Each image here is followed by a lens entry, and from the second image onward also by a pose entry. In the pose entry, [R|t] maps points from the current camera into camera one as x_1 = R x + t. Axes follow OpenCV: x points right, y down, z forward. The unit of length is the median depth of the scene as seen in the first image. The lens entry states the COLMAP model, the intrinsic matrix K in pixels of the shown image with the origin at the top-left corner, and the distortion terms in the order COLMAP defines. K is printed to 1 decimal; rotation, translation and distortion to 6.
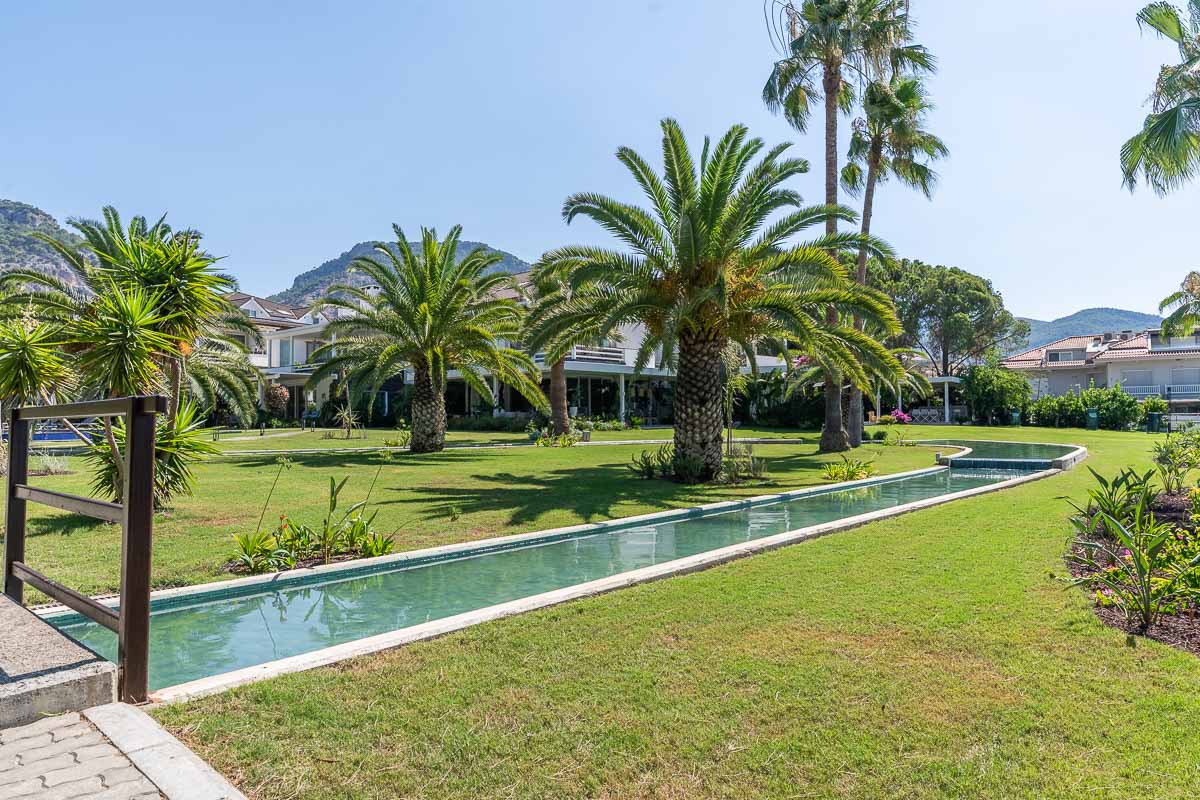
lens RADIAL K [[772.9, 0, 600.5], [0, 772.9, 387.4], [0, 0, 1]] dist [-0.002798, 0.001695]
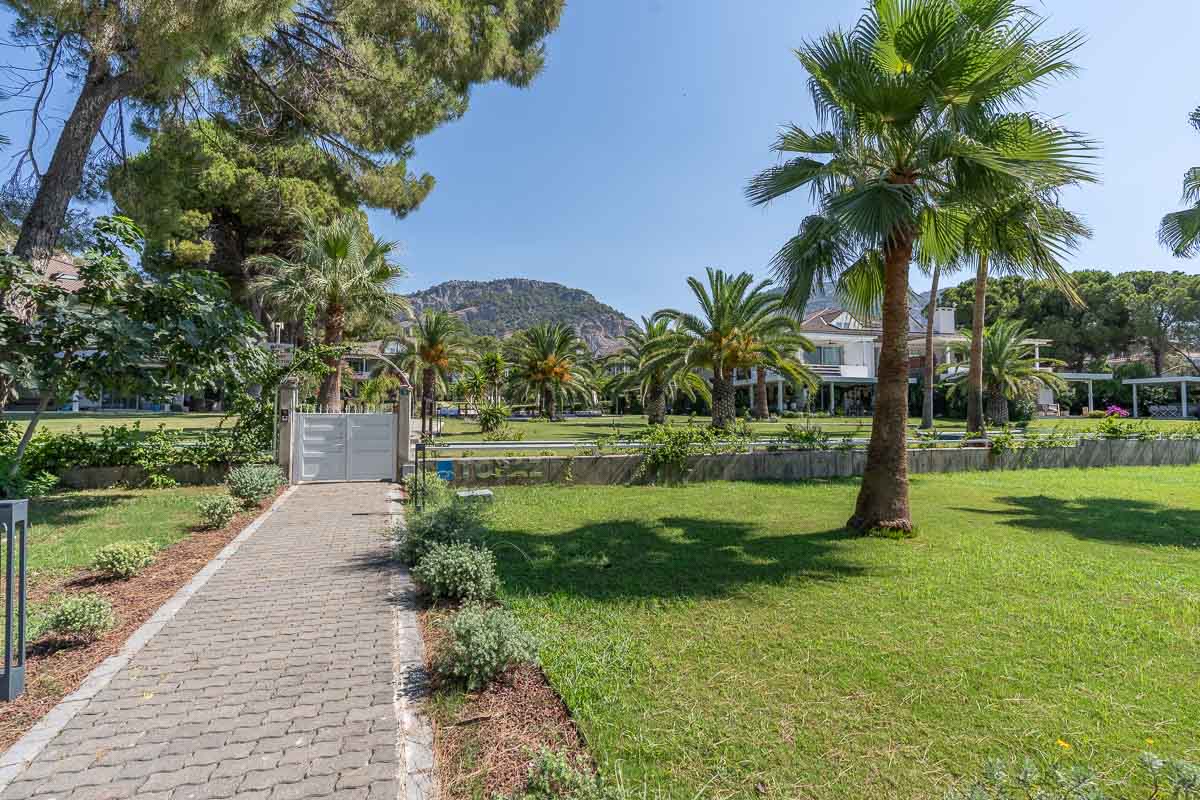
lens RADIAL K [[546.2, 0, 603.4], [0, 546.2, 397.2], [0, 0, 1]] dist [-0.012504, 0.002796]
pose [[0.823792, -0.006203, -0.566859, 0.730783], [0.012893, 0.999887, 0.007795, -0.002866], [0.566746, -0.013730, 0.823778, -0.429731]]
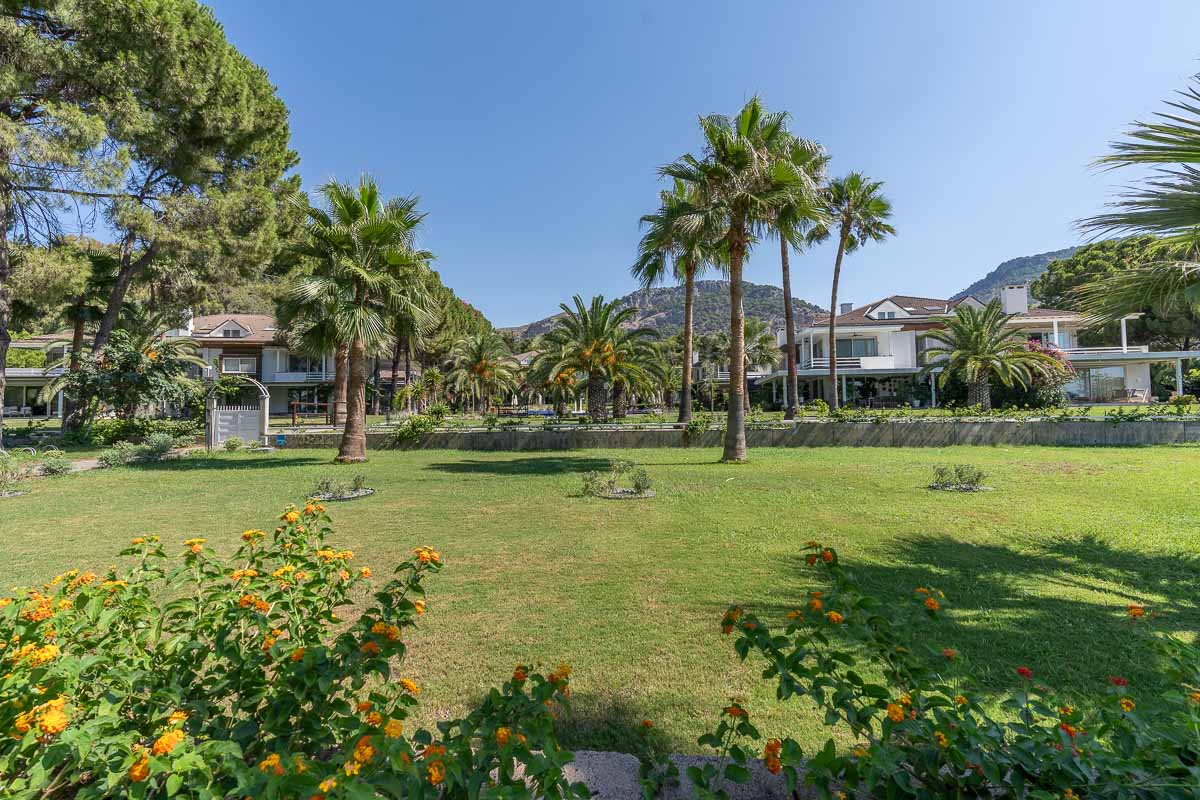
lens RADIAL K [[546.2, 0, 600.9], [0, 546.2, 396.1], [0, 0, 1]] dist [-0.012504, 0.002796]
pose [[0.569919, -0.031457, -0.821098, 1.690428], [0.043155, 0.999034, -0.008321, 0.034780], [0.820567, -0.030692, 0.570726, -0.064587]]
